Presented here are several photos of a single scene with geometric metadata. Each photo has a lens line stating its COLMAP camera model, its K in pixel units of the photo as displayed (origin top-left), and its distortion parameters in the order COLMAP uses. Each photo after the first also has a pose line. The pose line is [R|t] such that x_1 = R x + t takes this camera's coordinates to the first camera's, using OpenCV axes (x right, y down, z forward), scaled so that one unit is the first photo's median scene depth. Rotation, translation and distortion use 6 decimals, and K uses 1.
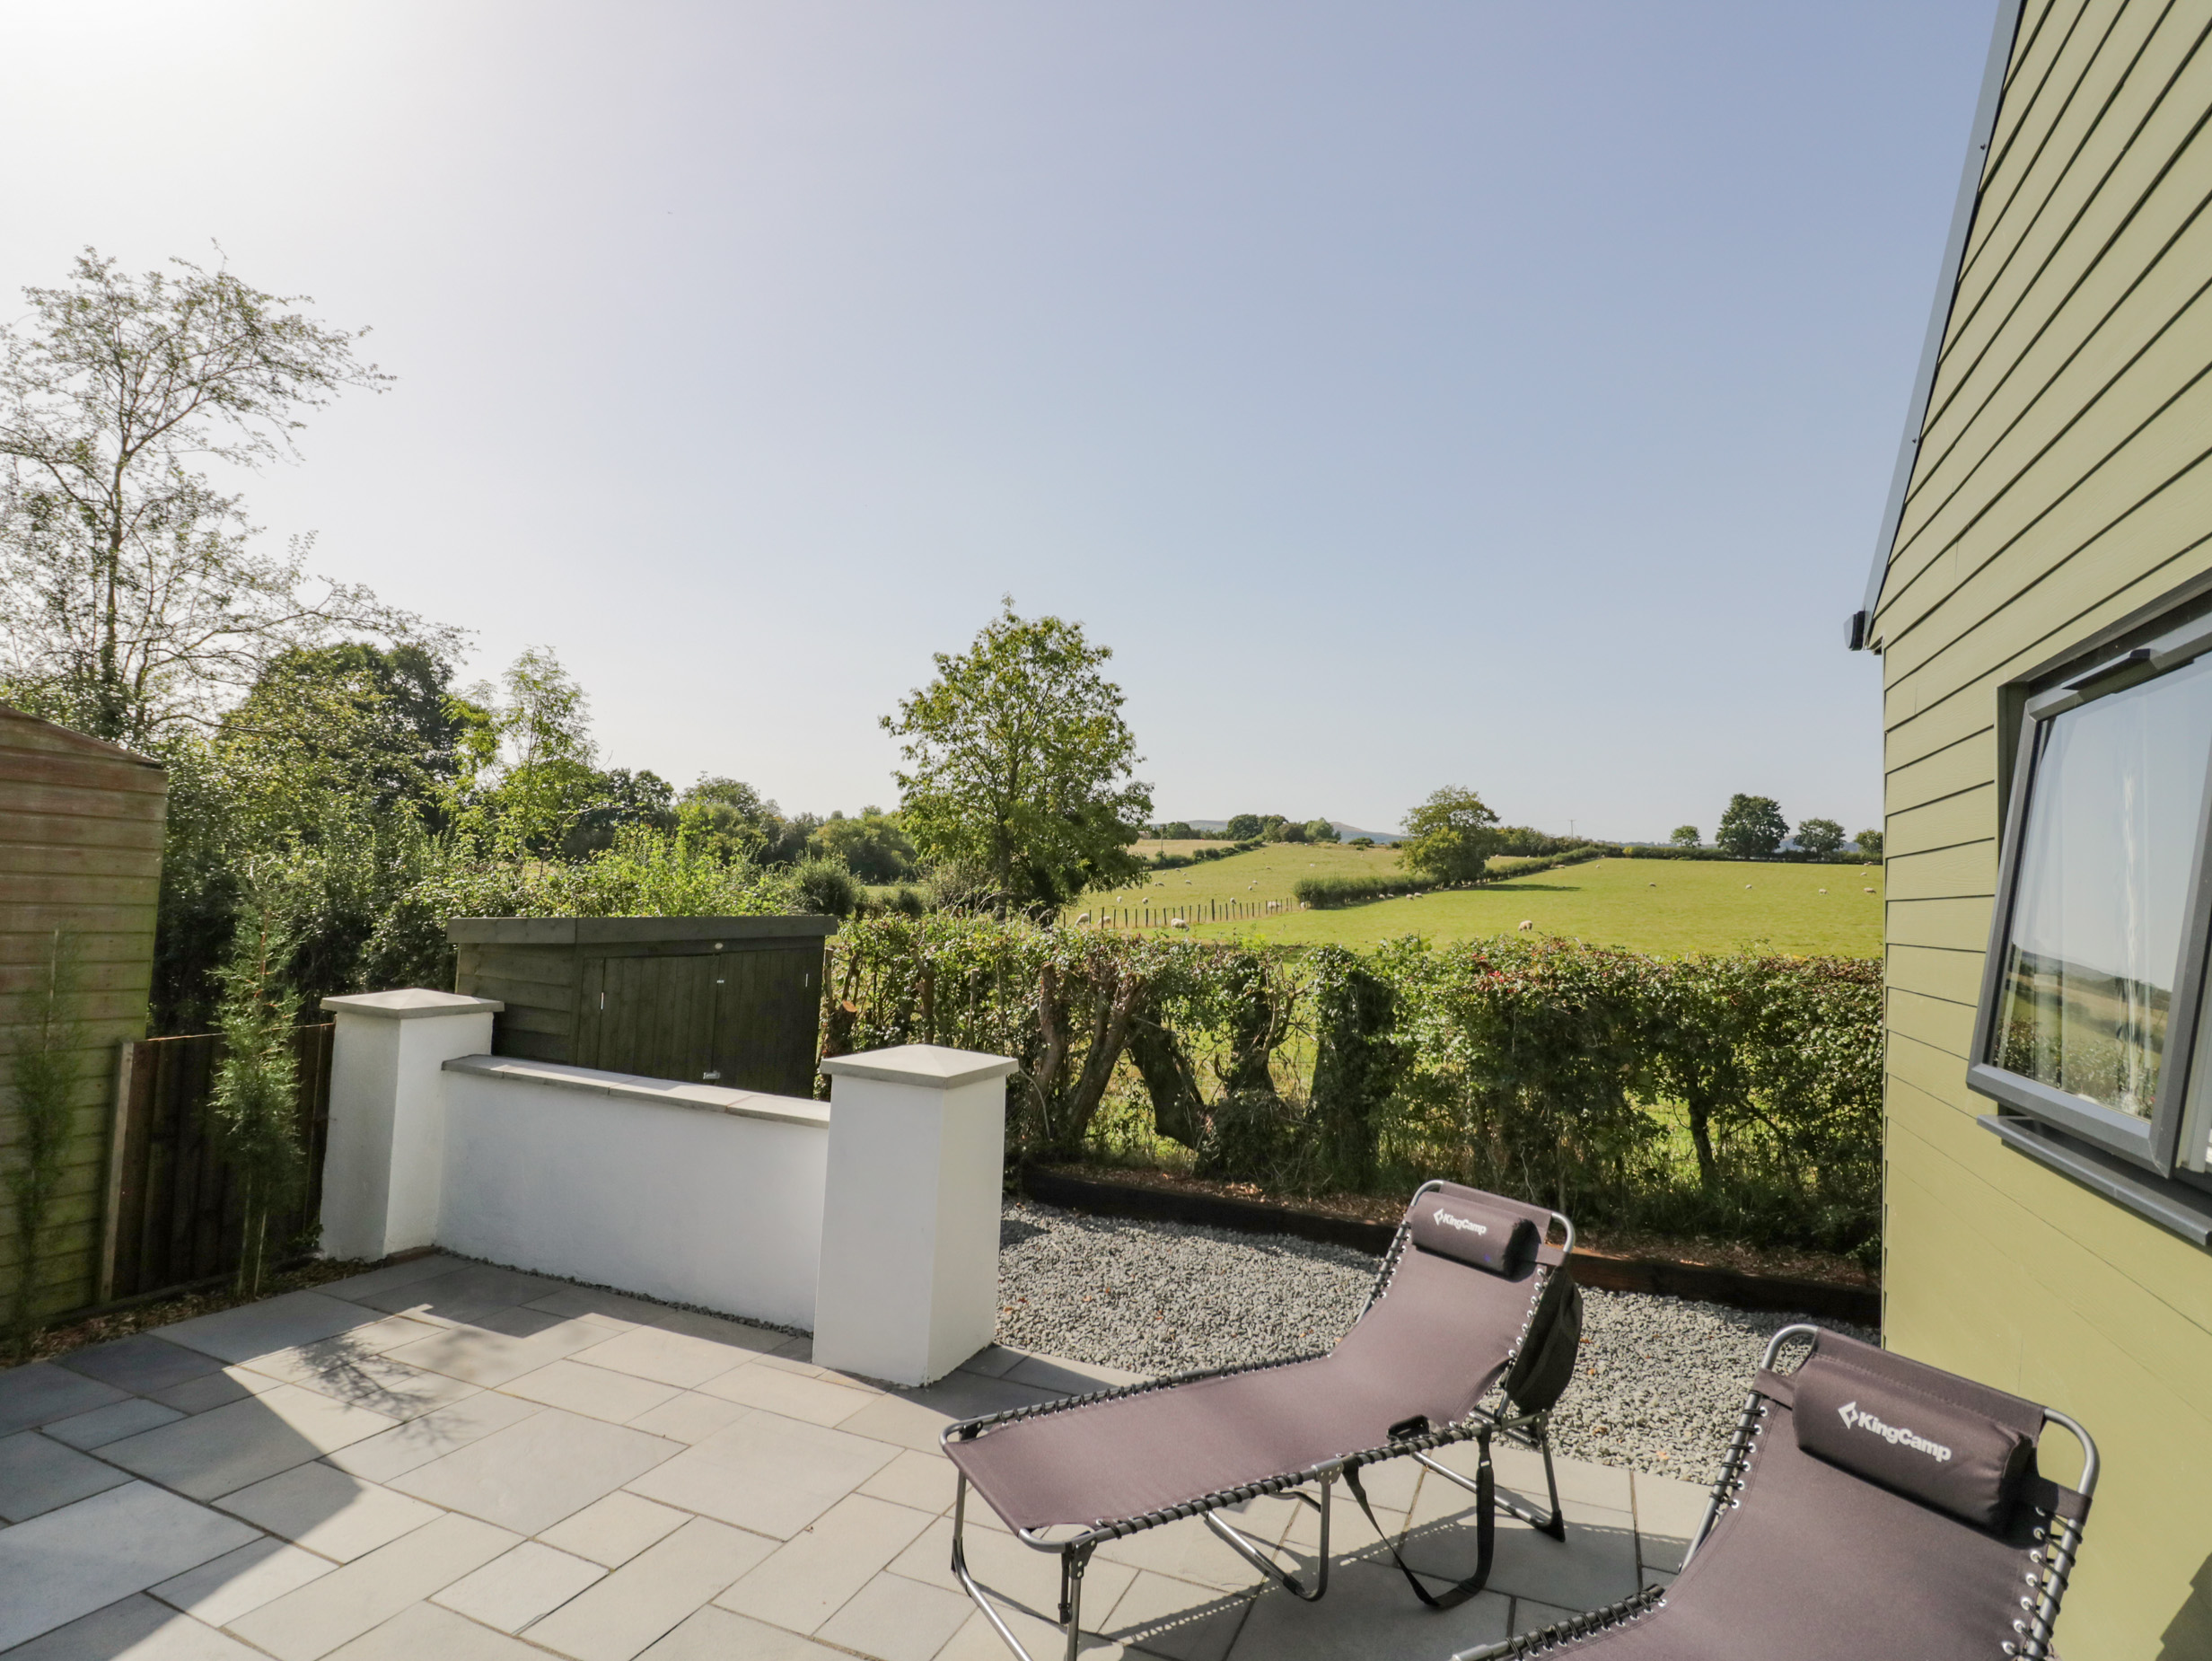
lens RADIAL K [[1152.3, 0, 1099.7], [0, 1152.3, 812.2], [0, 0, 1]] dist [0.000694, -0.012940]
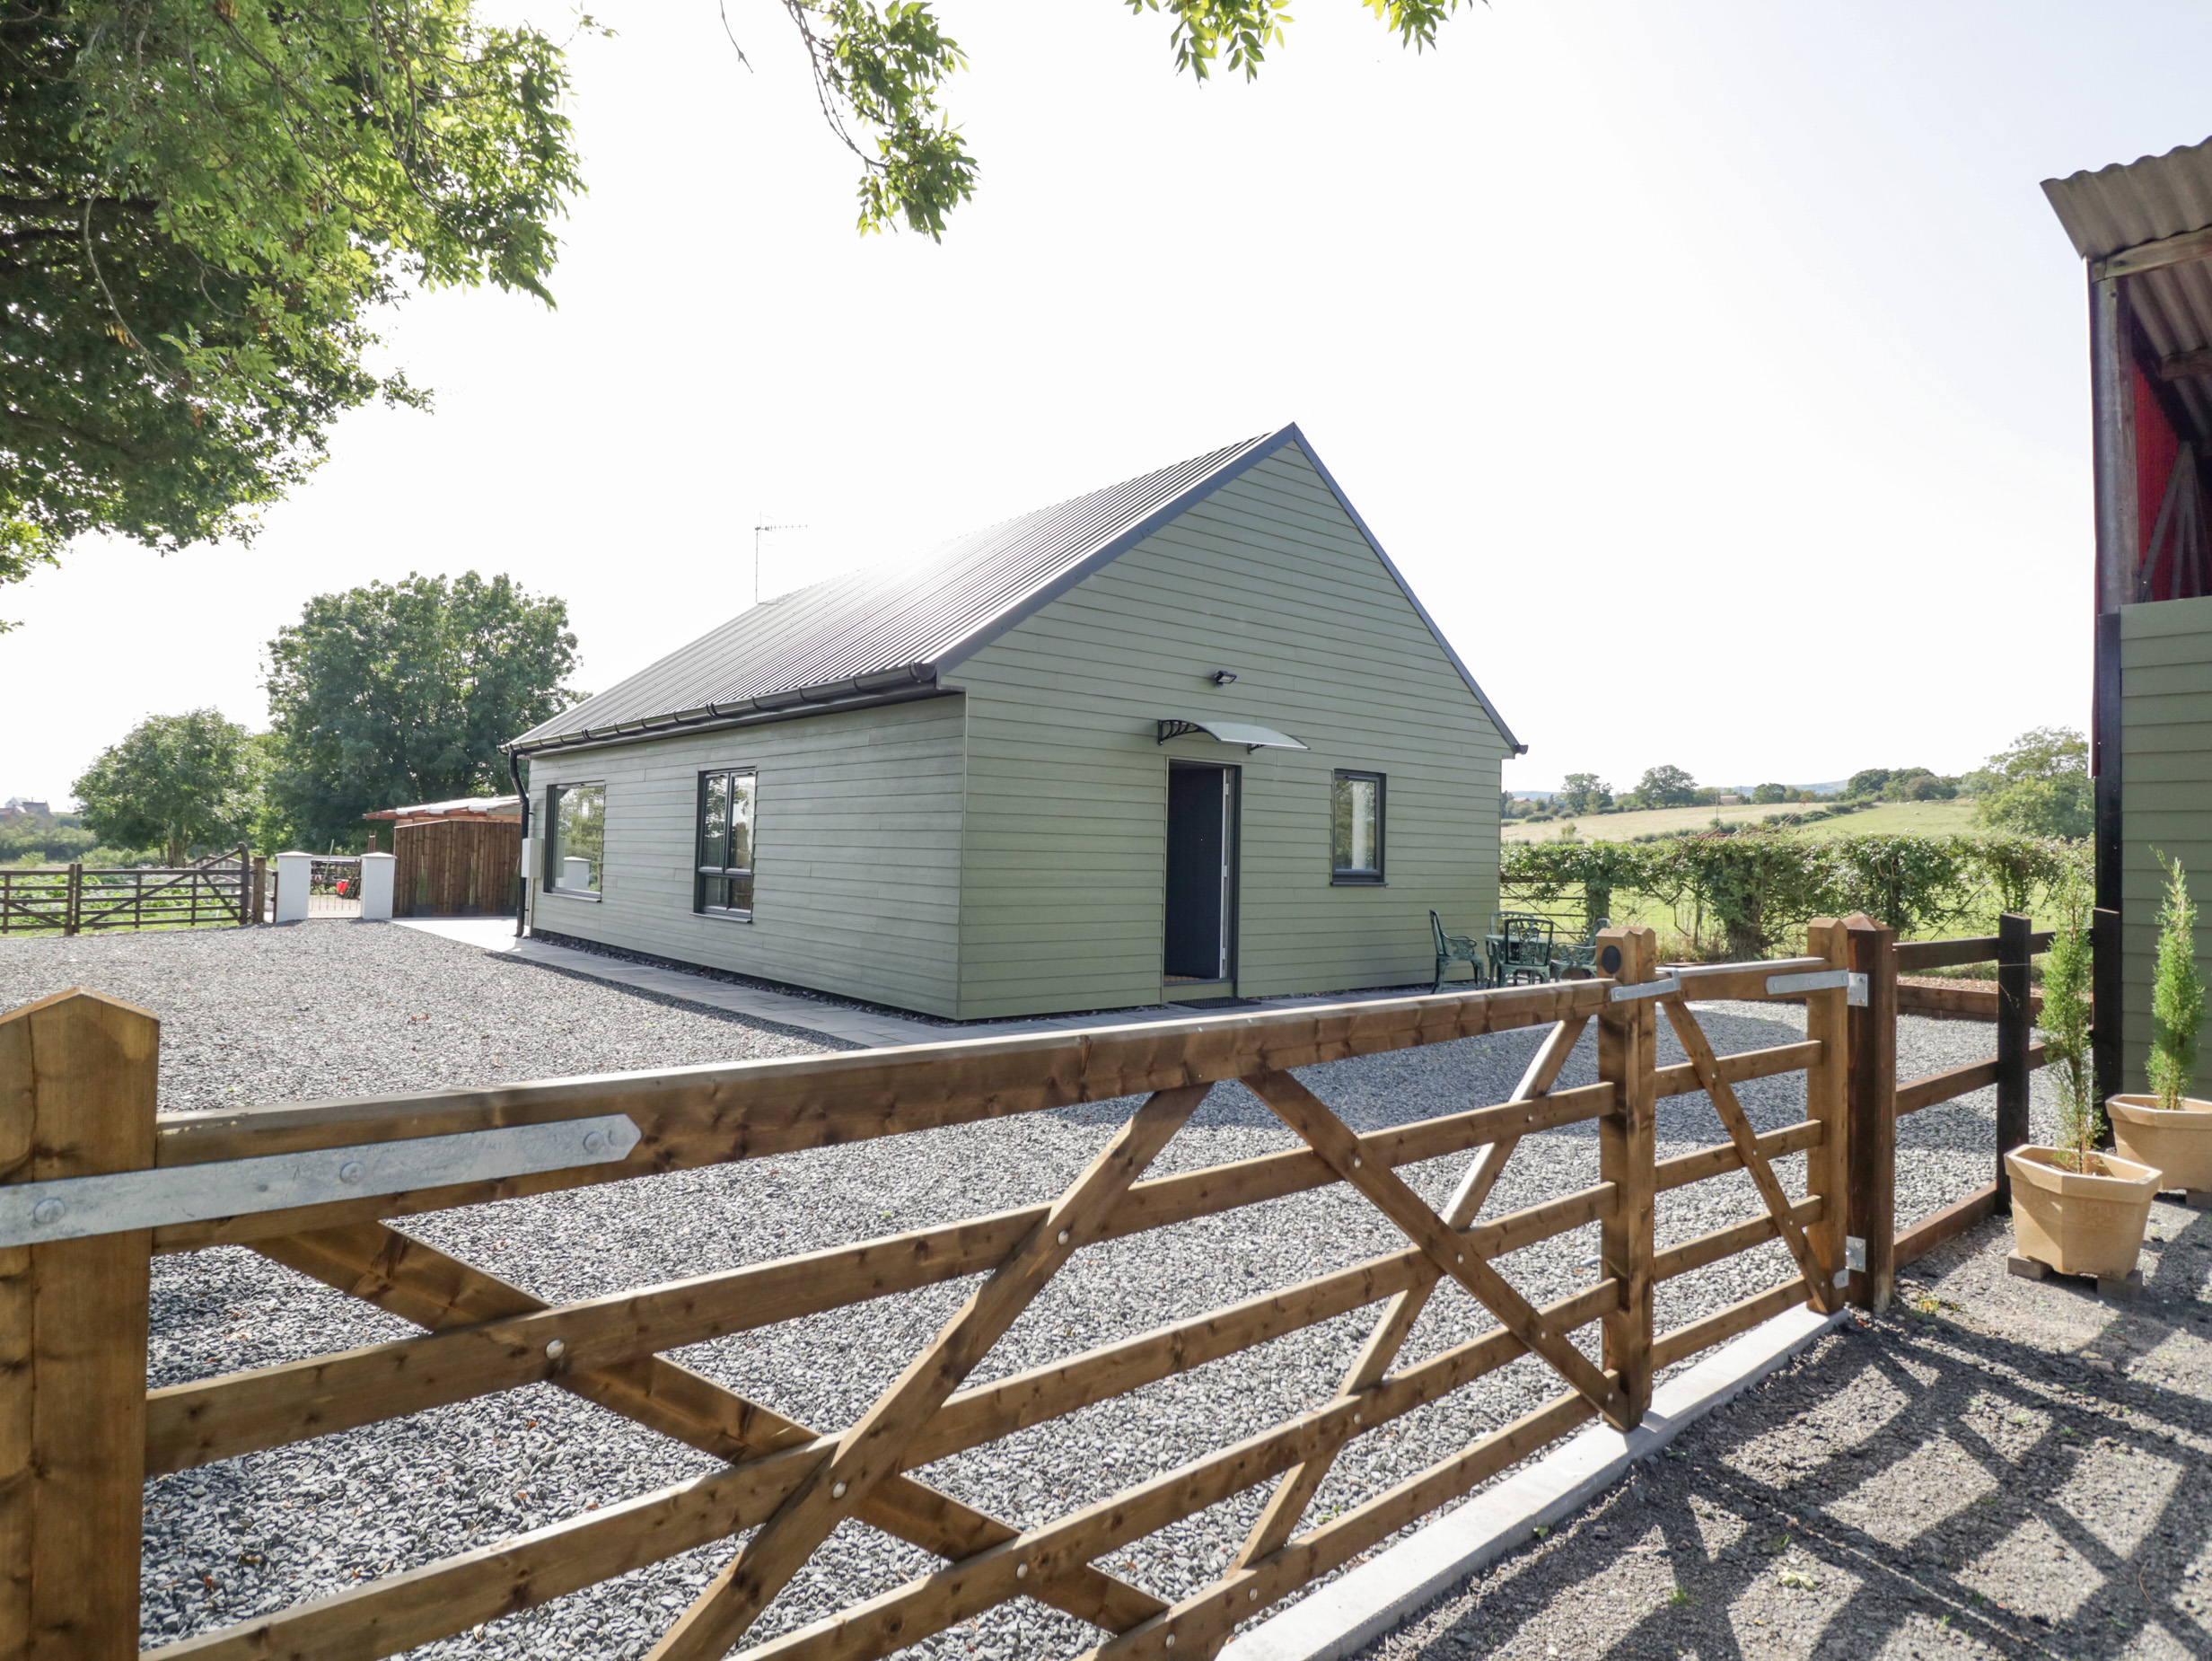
lens RADIAL K [[1225.2, 0, 1104.6], [0, 1225.2, 813.4], [0, 0, 1]] dist [0.003214, -0.014006]
pose [[0.889101, -0.043460, -0.455643, 3.797905], [0.051701, 0.998647, 0.005631, -0.014773], [0.454781, -0.028564, 0.890145, -3.572521]]
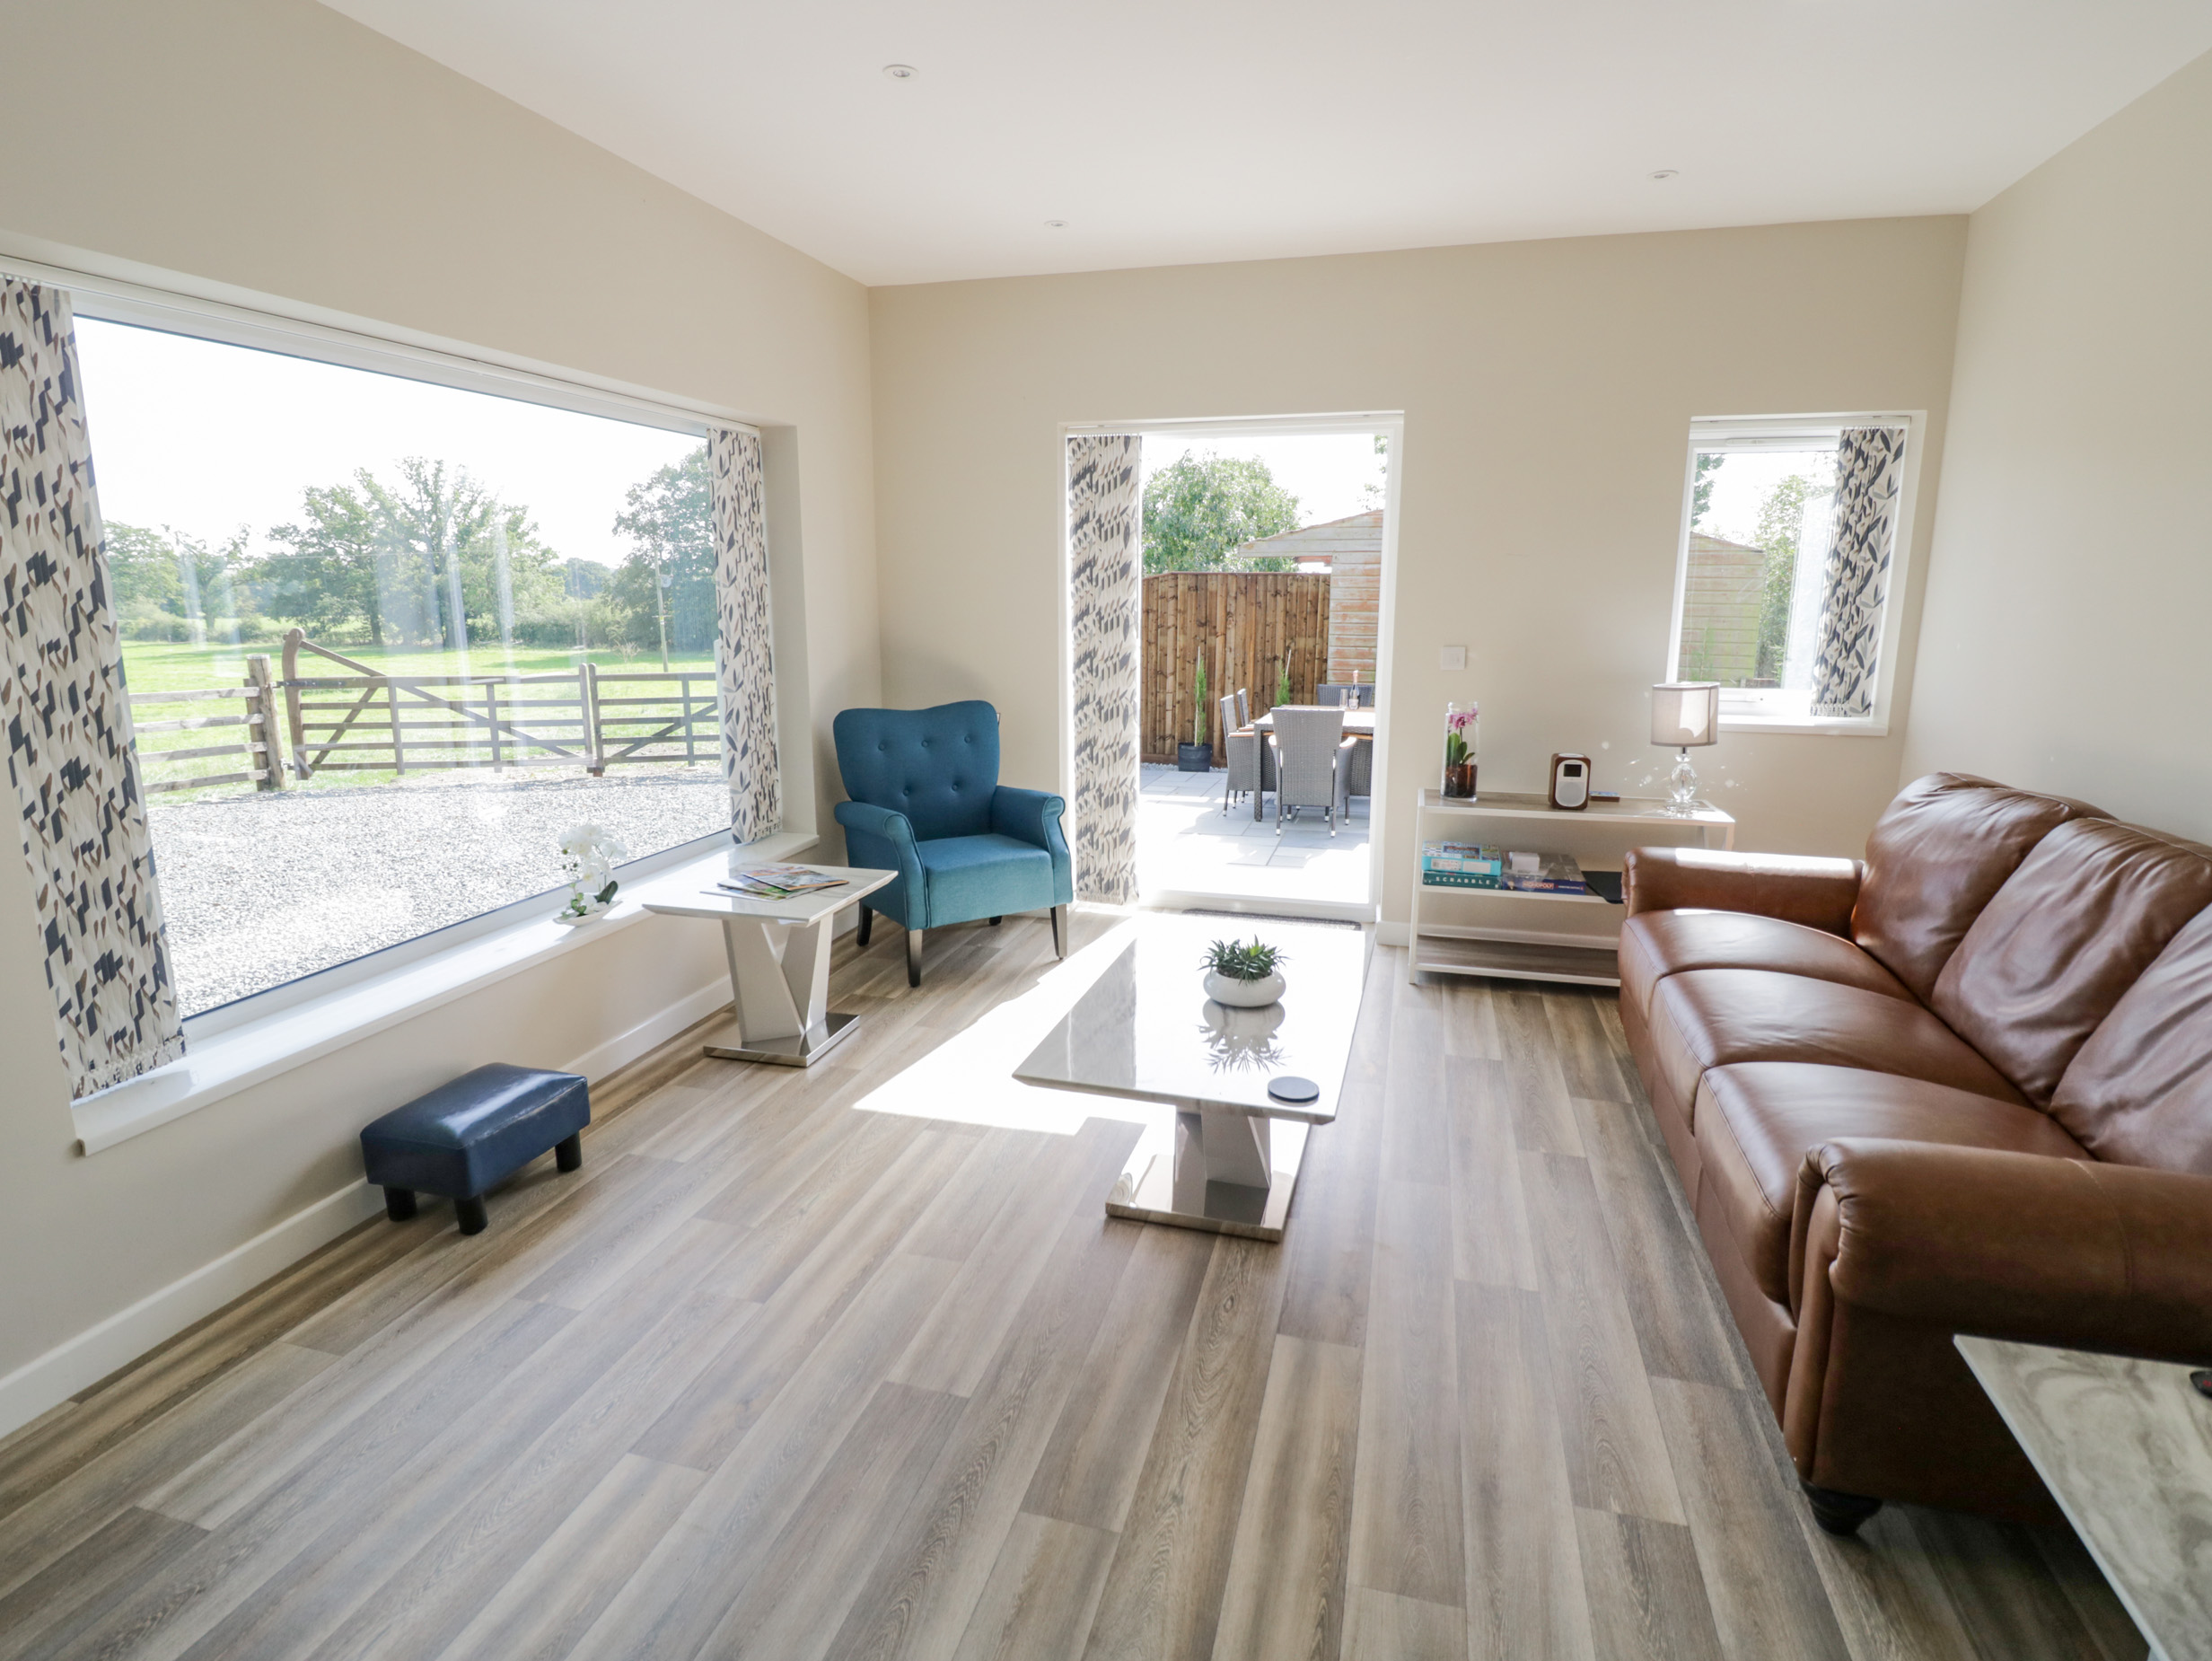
lens RADIAL K [[1152.3, 0, 1099.7], [0, 1152.3, 812.2], [0, 0, 1]] dist [0.000694, -0.012940]
pose [[0.118386, 0.141819, -0.982788, 1.248691], [0.075103, 0.985634, 0.151276, 0.023165], [0.990123, -0.091719, 0.106034, -0.507394]]
